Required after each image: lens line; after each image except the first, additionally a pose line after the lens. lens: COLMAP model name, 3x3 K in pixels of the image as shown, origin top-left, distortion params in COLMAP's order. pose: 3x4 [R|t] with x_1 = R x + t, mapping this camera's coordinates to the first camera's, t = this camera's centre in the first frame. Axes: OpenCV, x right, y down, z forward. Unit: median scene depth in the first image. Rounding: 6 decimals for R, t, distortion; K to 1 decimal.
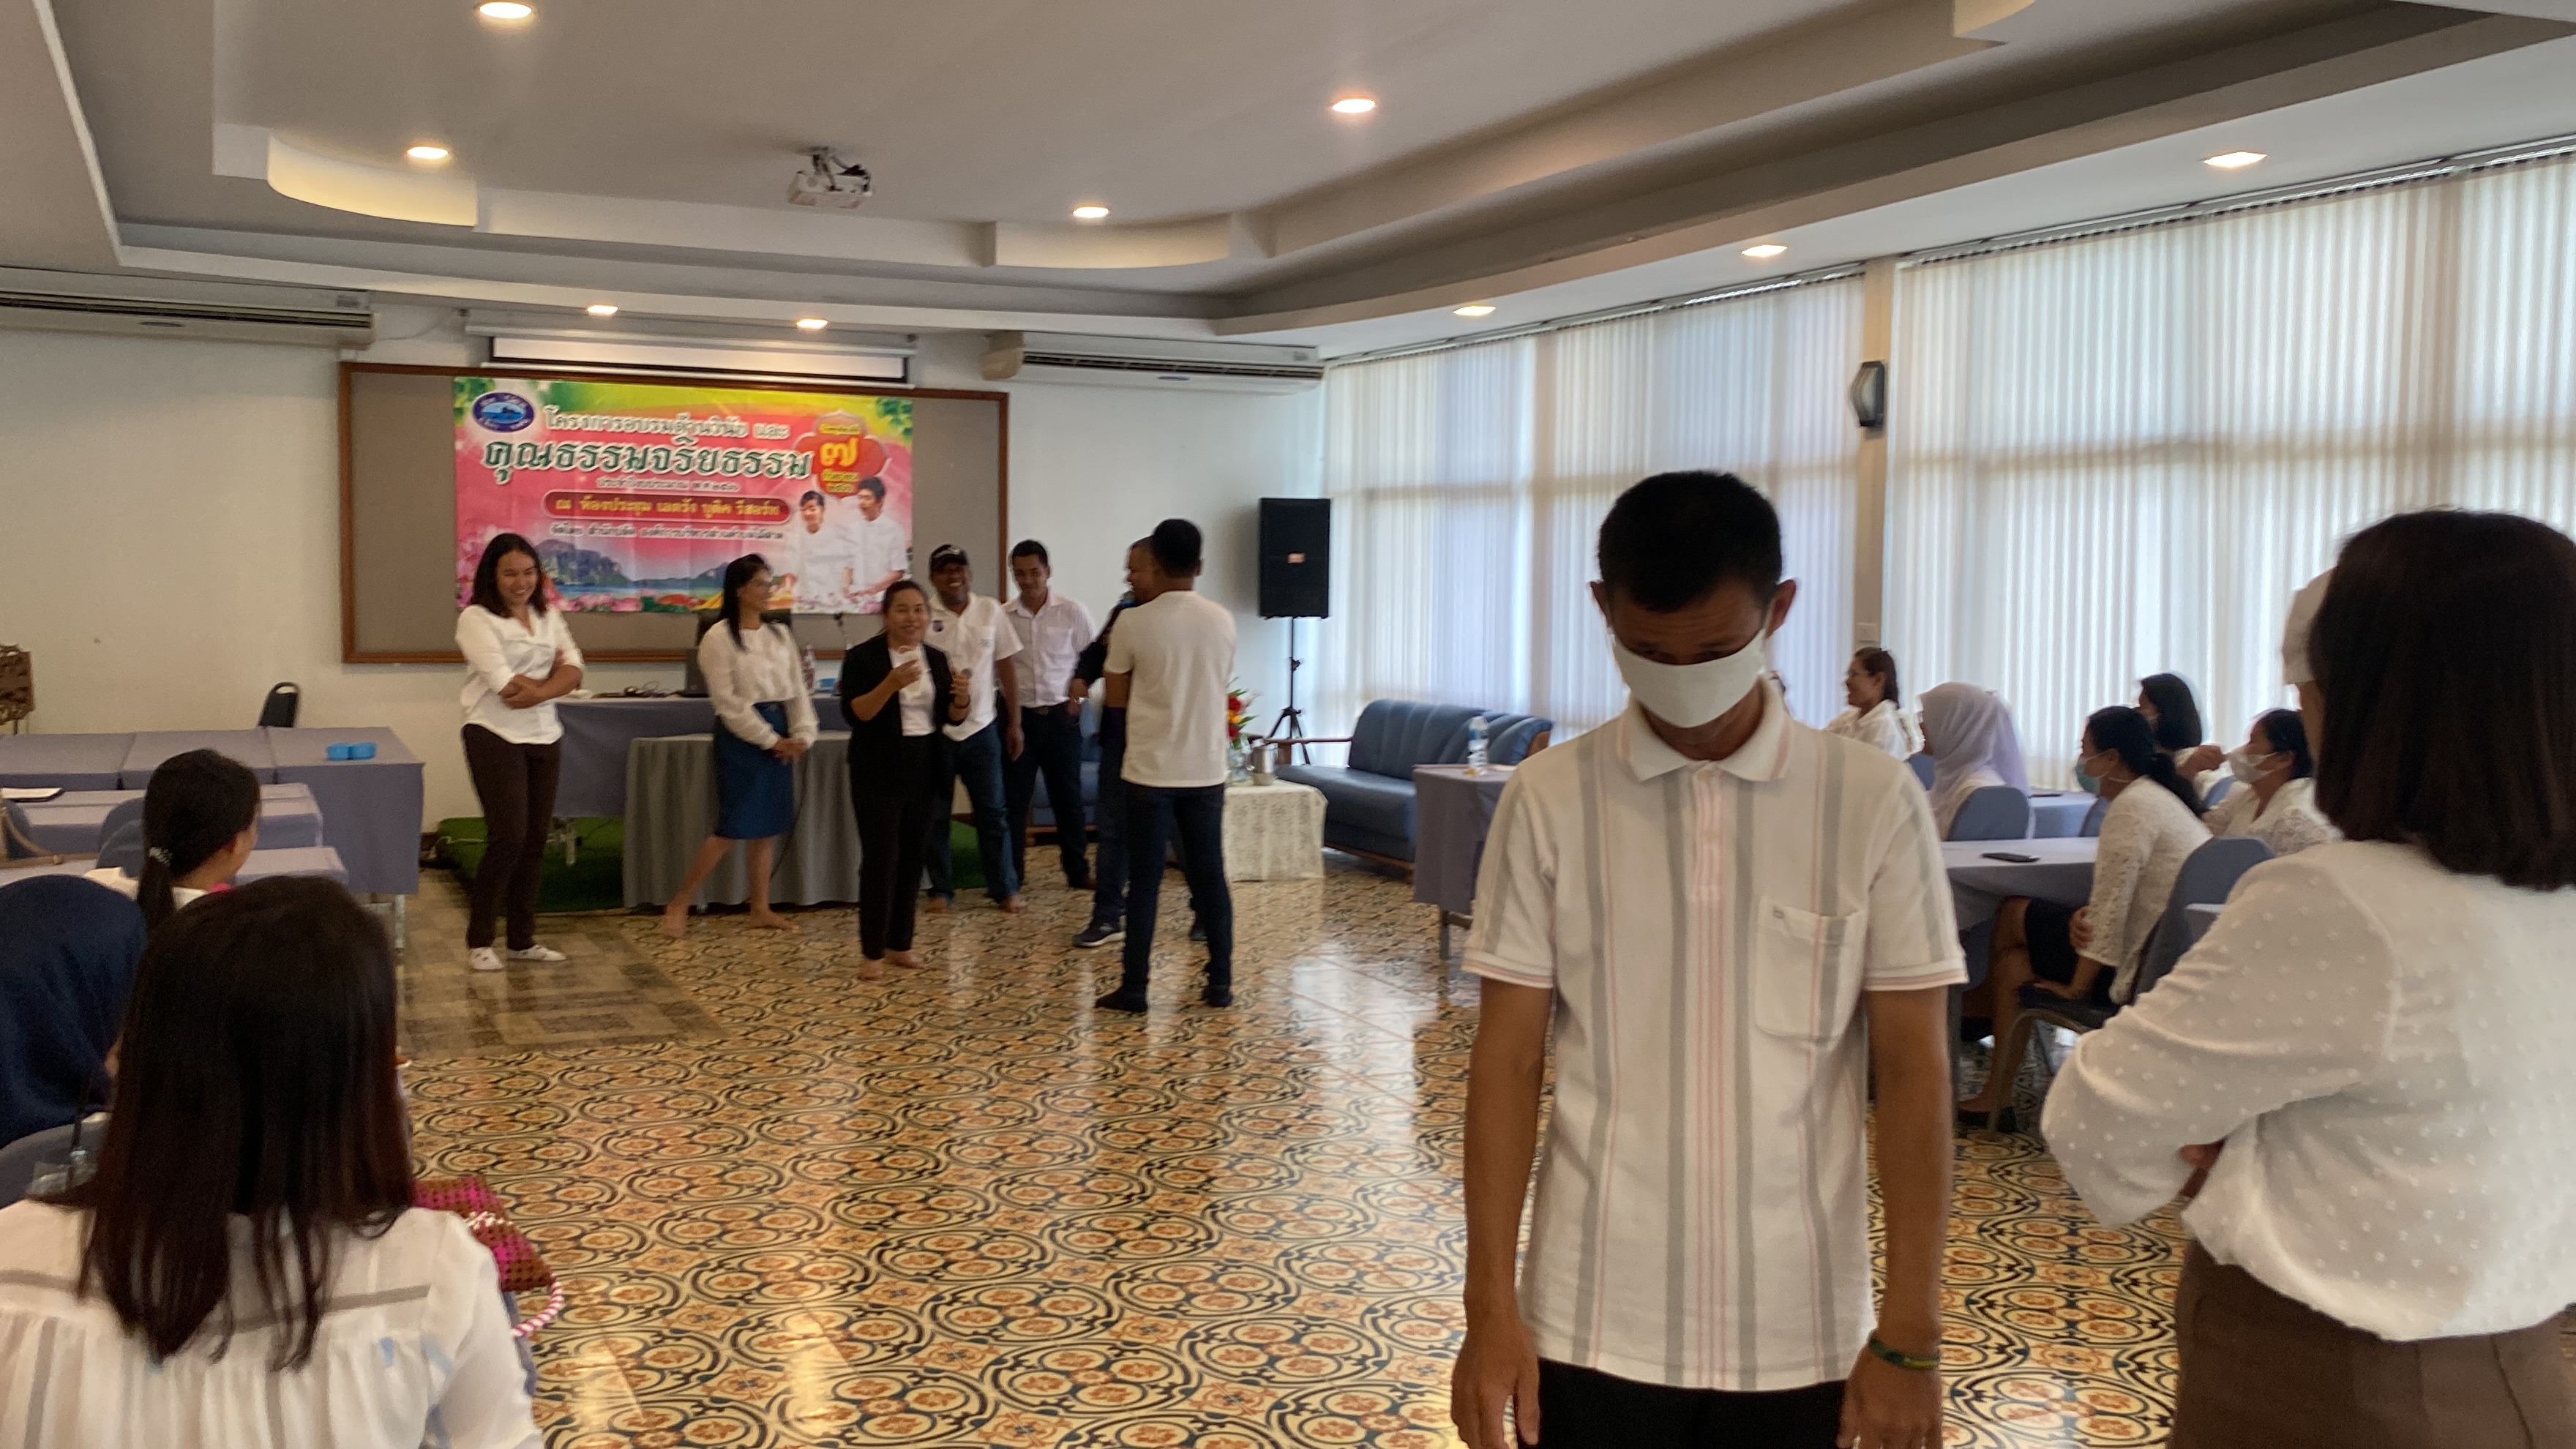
lens RADIAL K [[2675.0, 0, 1299.5], [0, 2675.0, 714.0], [0, 0, 1]] dist [0.166441, 0.000000]
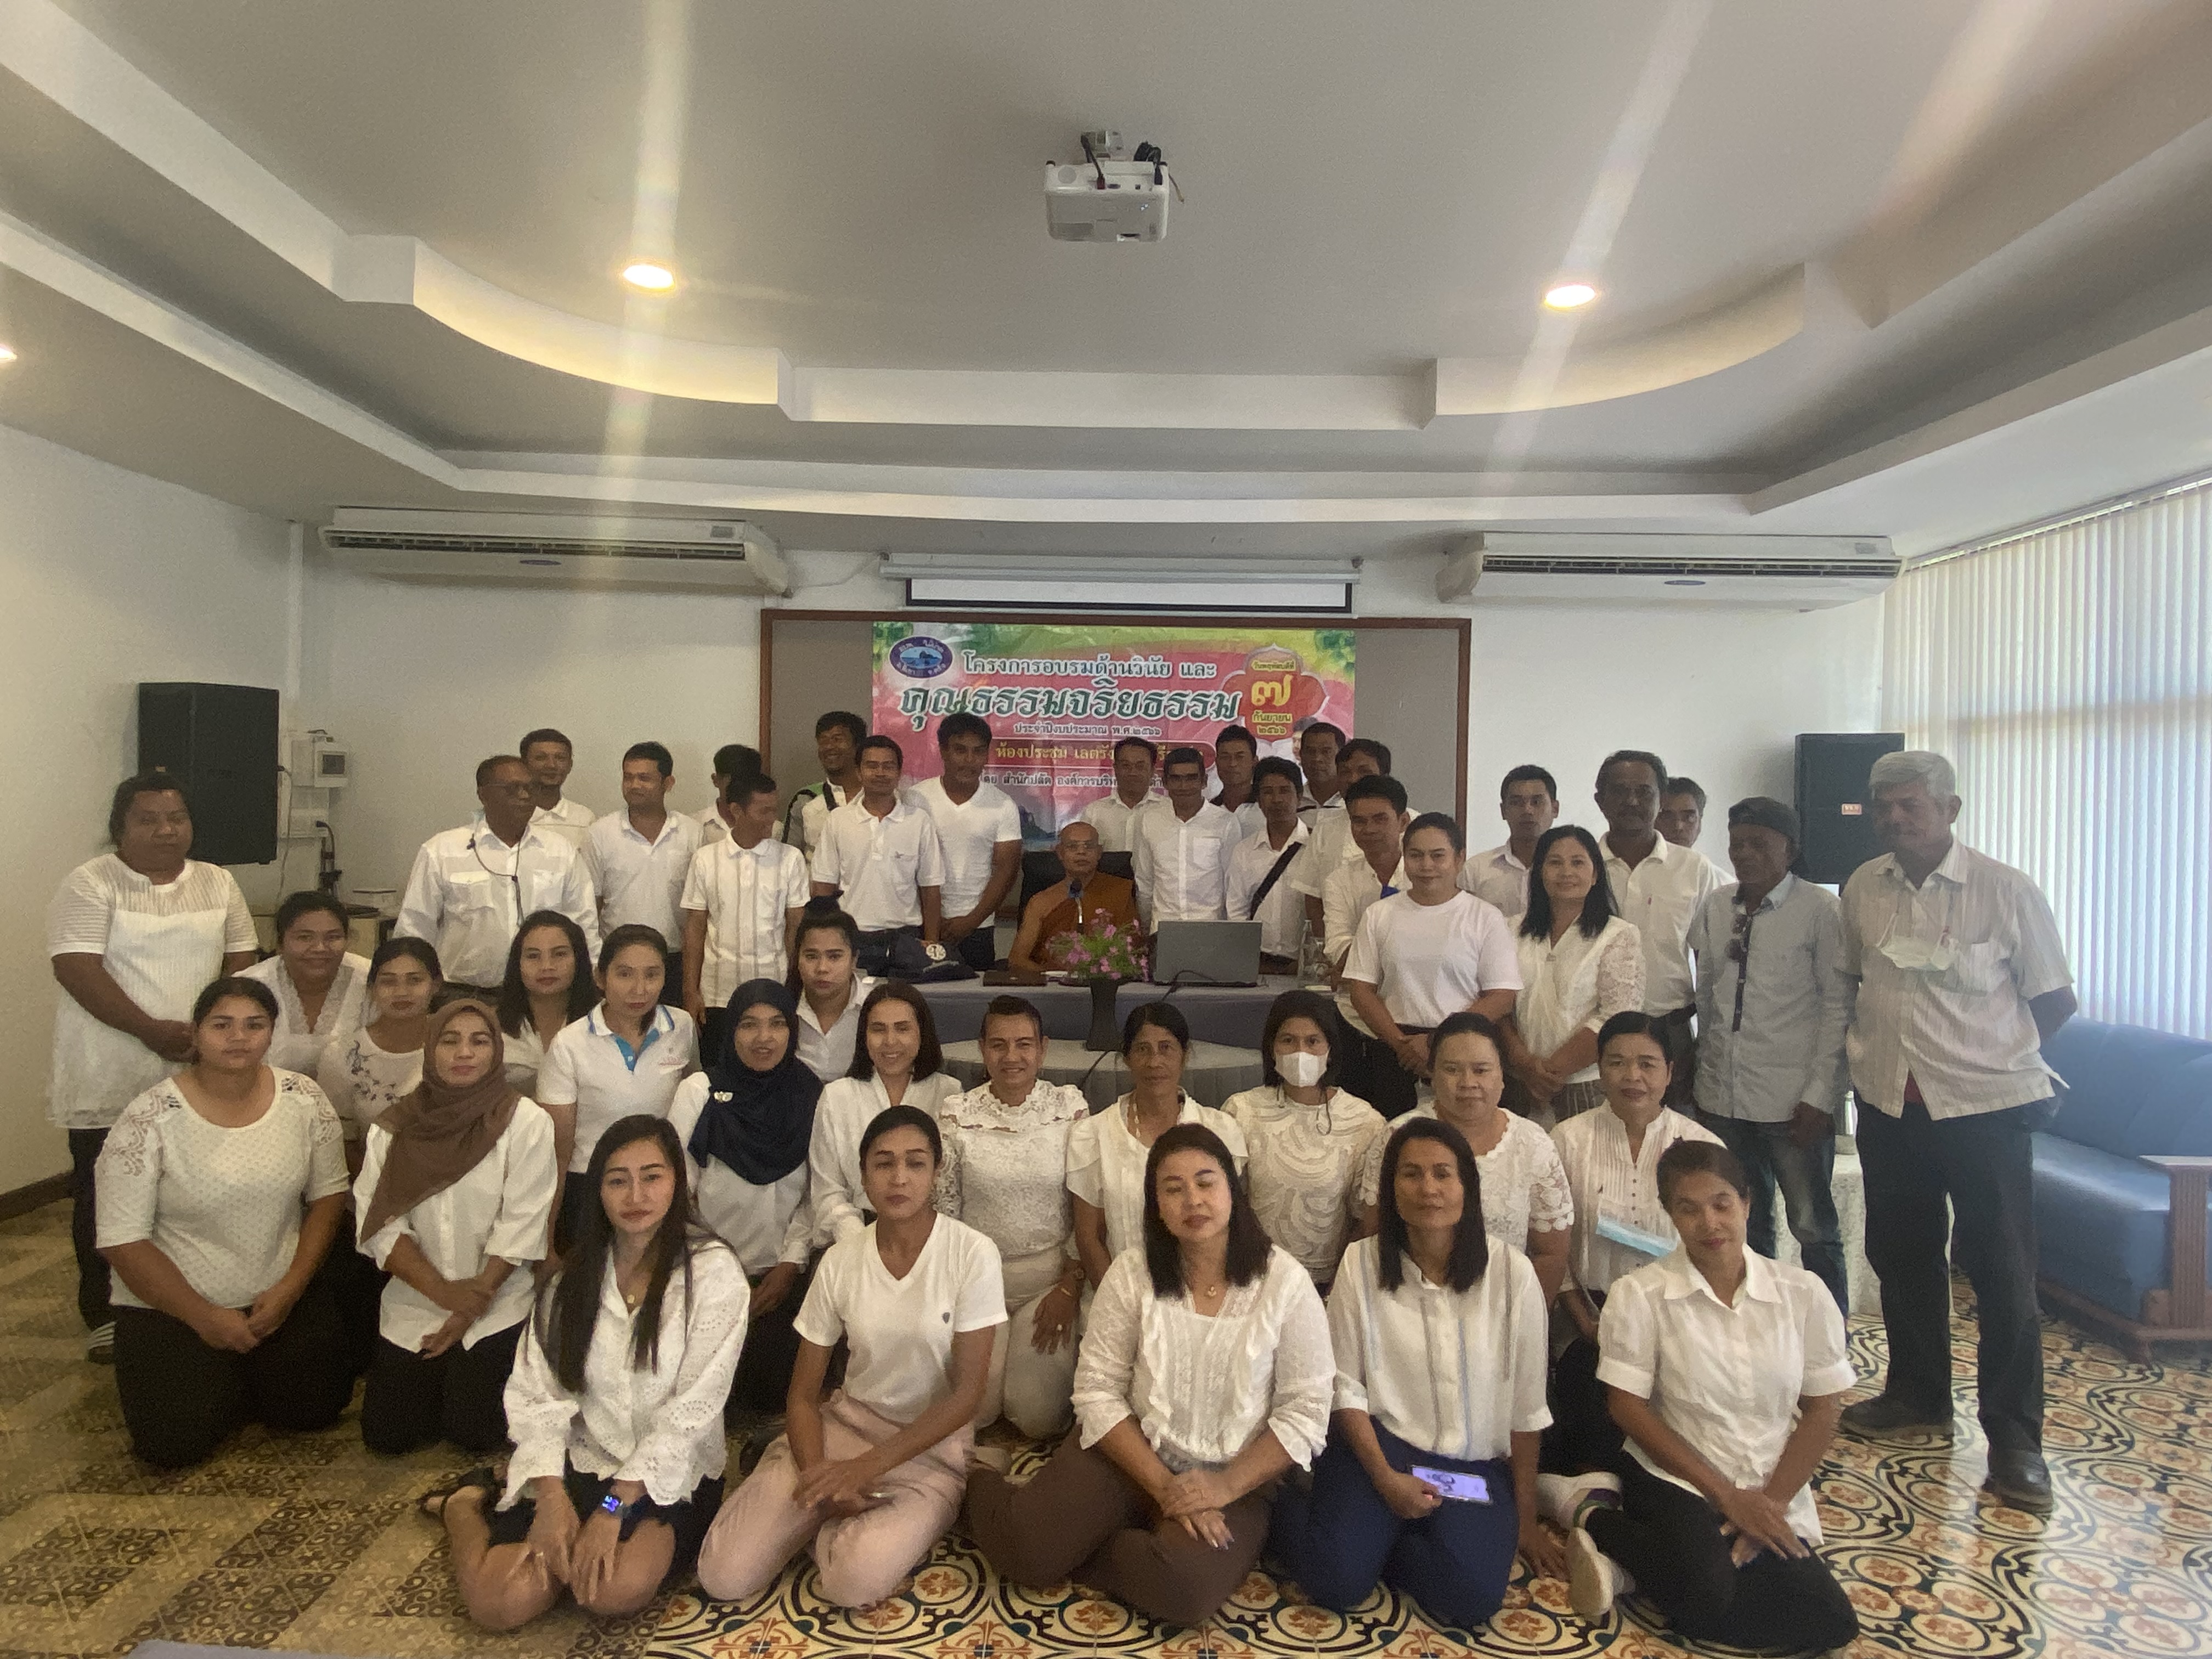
lens RADIAL K [[1280.5, 0, 1091.7], [0, 1280.5, 822.1], [0, 0, 1]] dist [0.063520, -0.007277]
pose [[0.911524, 0.009142, -0.411146, -0.048566], [-0.026217, 0.999011, -0.035913, -0.036449], [0.410411, 0.043514, 0.910862, 0.587640]]
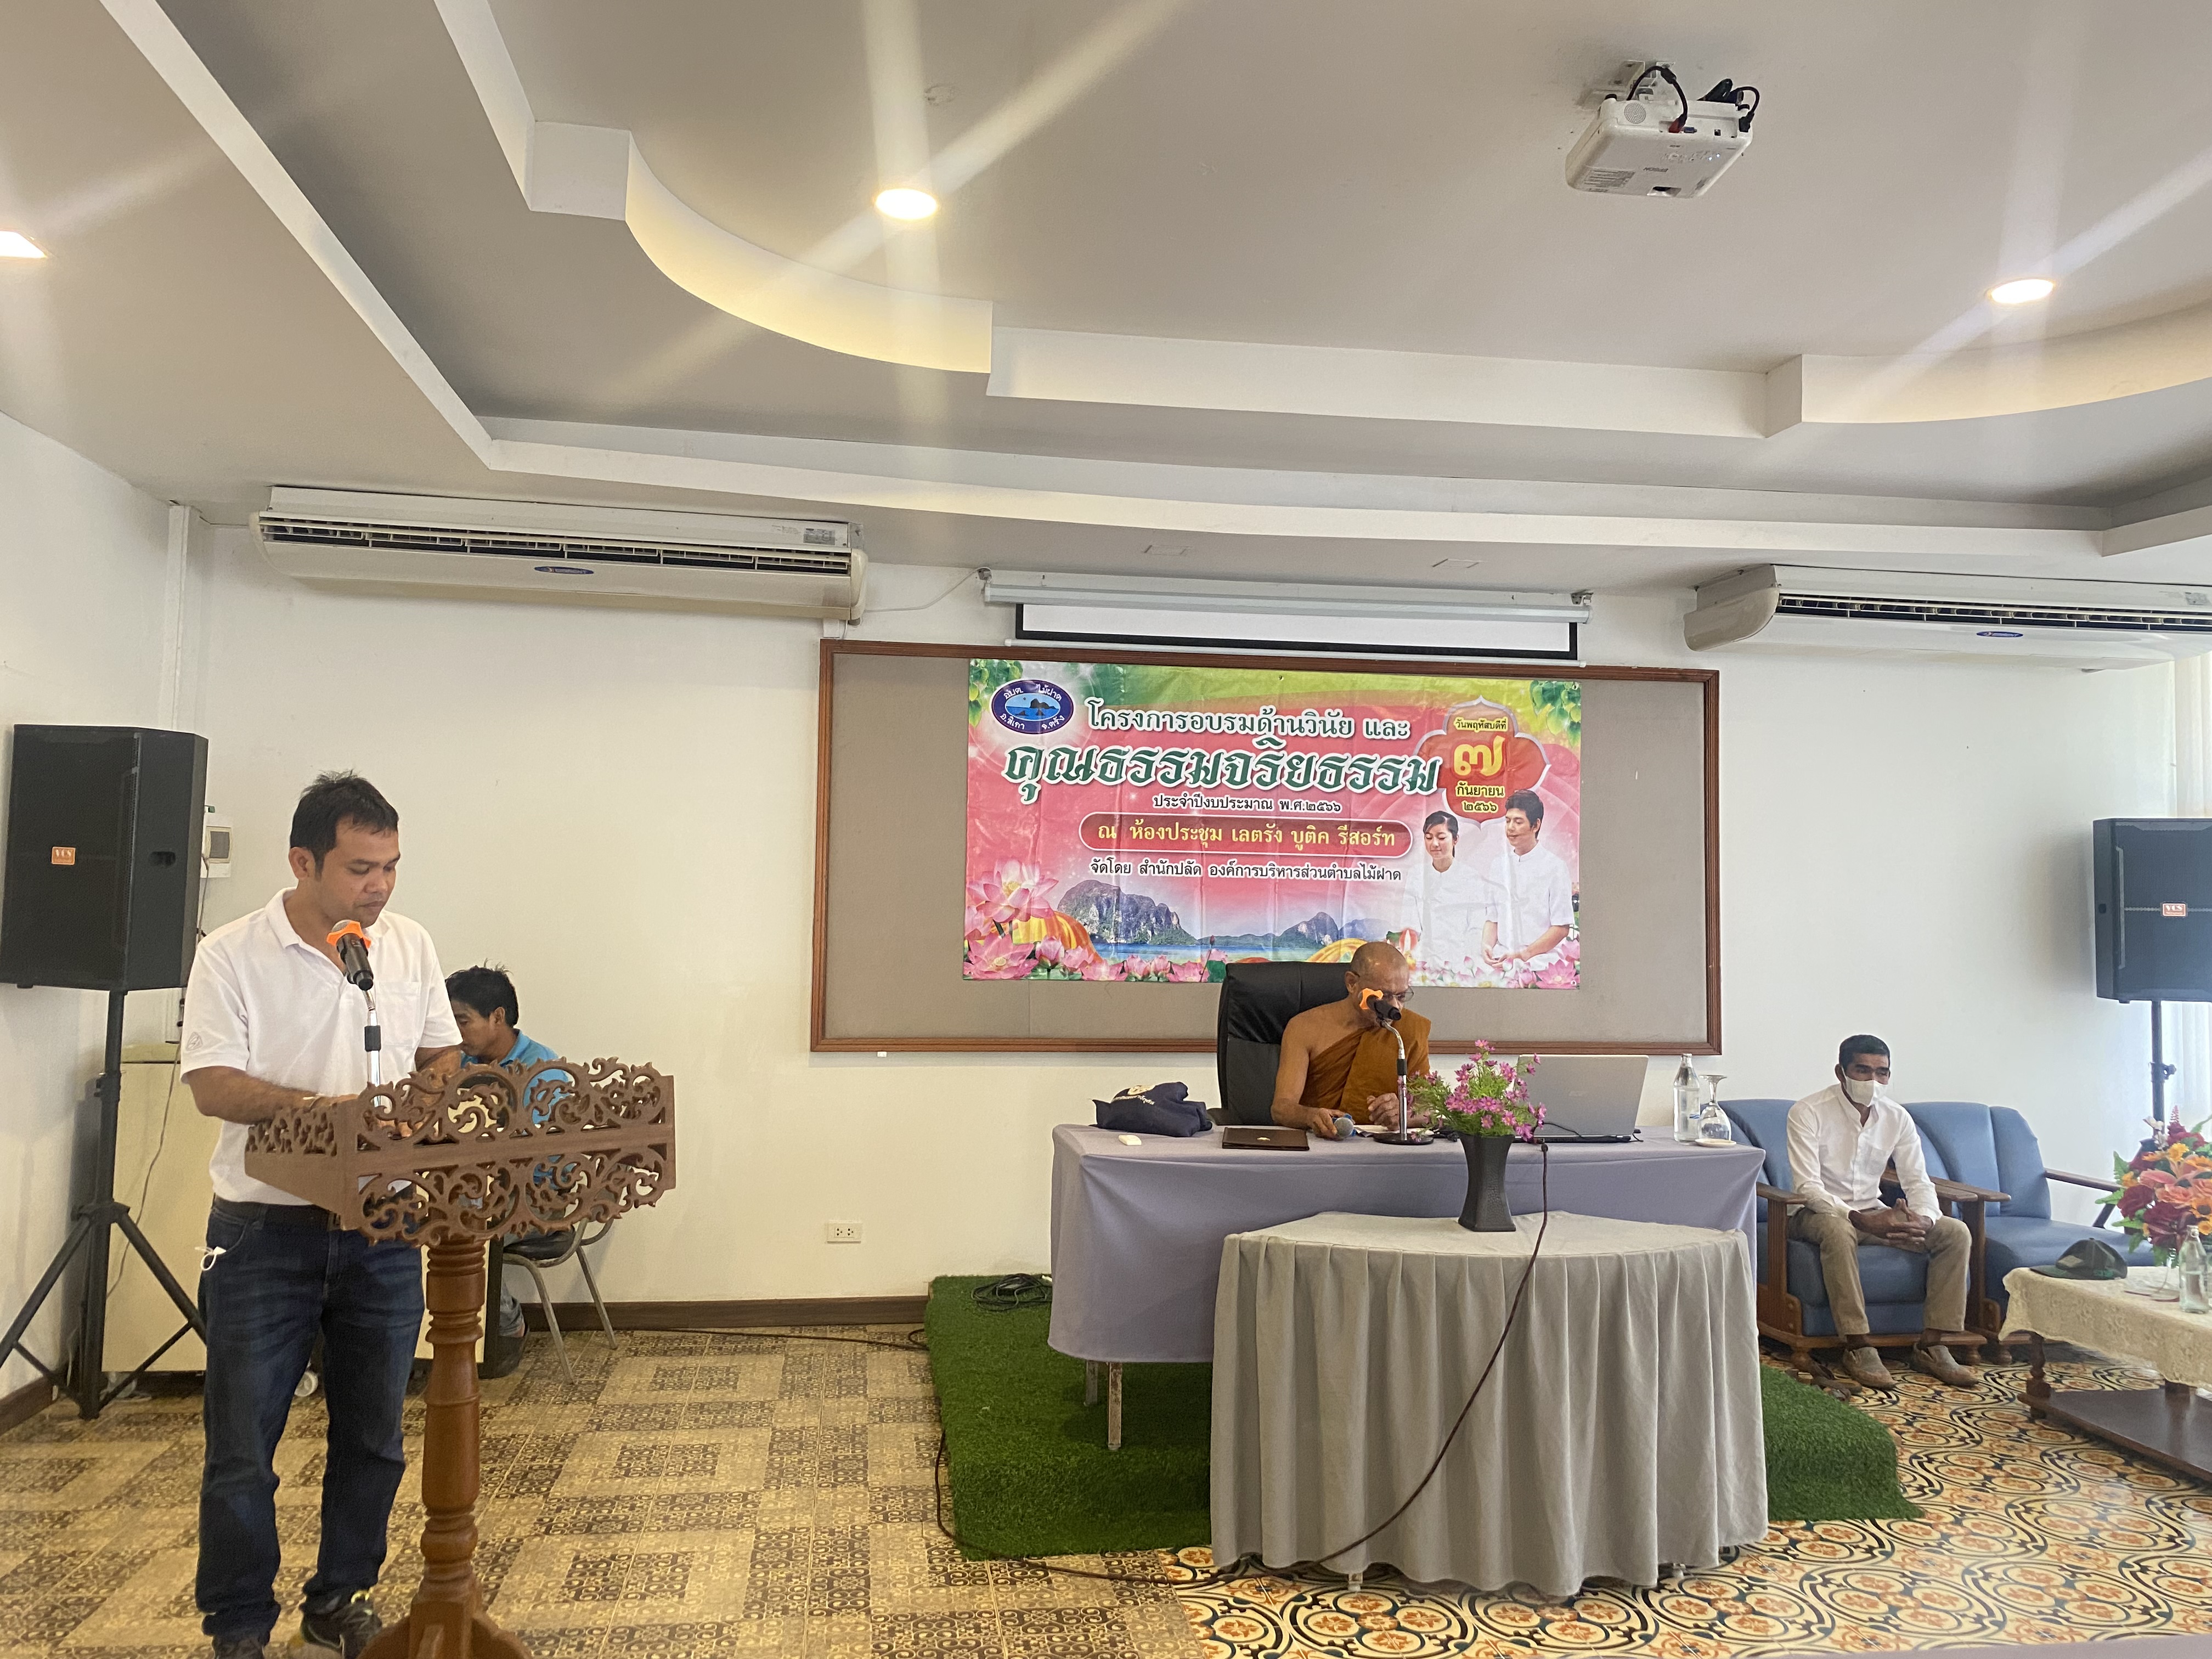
lens RADIAL K [[1684.1, 0, 1122.2], [0, 1684.1, 816.3], [0, 0, 1]] dist [0.081862, -0.043592]
pose [[0.963418, -0.009134, -0.267846, -0.143220], [-0.018693, 0.994695, -0.101158, -0.035306], [0.267349, 0.102465, 0.958136, 0.554229]]
